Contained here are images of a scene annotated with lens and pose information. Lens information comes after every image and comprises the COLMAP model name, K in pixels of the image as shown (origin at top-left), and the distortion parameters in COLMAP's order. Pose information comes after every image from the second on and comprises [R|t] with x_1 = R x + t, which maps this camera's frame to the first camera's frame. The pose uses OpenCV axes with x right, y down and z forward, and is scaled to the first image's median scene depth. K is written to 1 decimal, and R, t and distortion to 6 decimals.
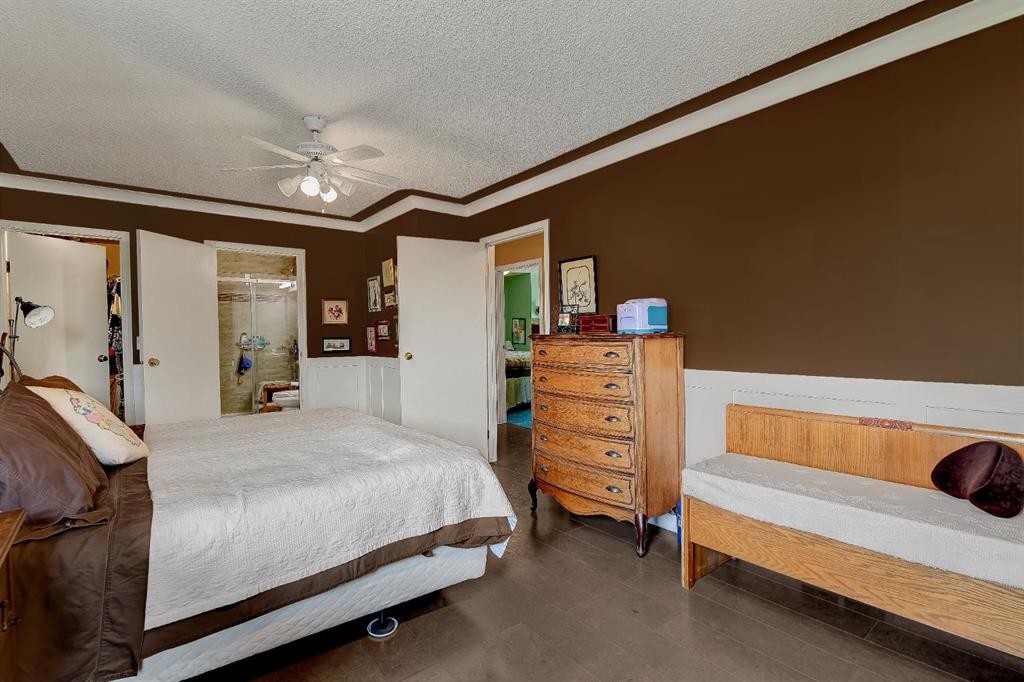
lens RADIAL K [[470.7, 0, 507.4], [0, 470.7, 337.9], [0, 0, 1]] dist [-0.003921, -0.004452]
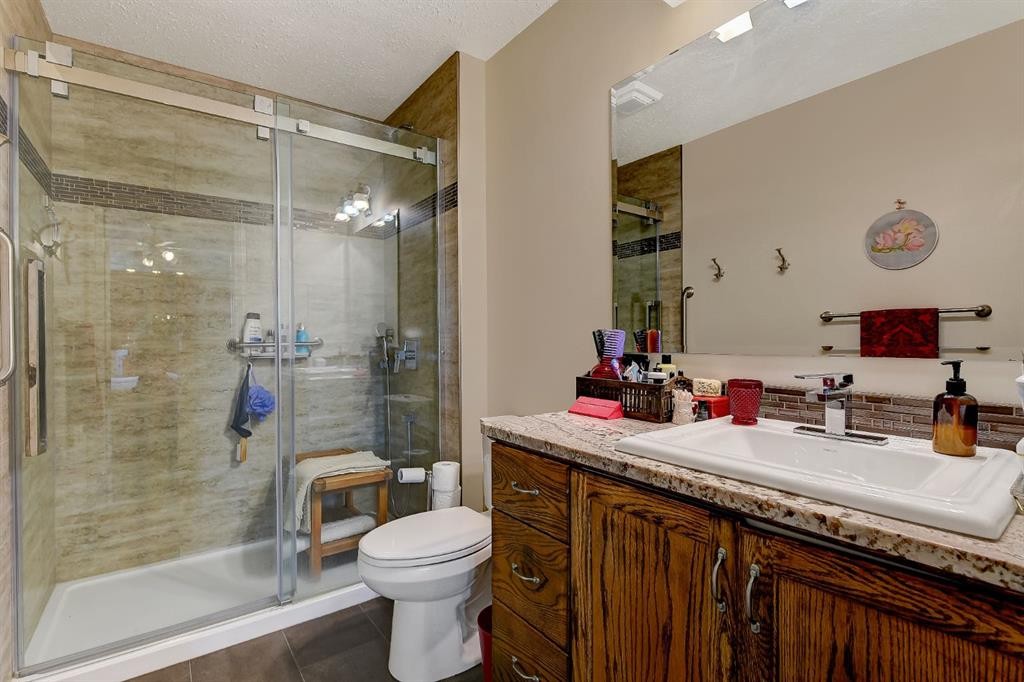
lens RADIAL K [[470.7, 0, 516.8], [0, 470.7, 341.9], [0, 0, 1]] dist [-0.003921, -0.004452]
pose [[0.999484, 0.012858, -0.029427, -0.357311], [-0.012834, 0.999917, 0.001009, 0.008090], [0.029438, -0.000630, 0.999566, 0.662285]]
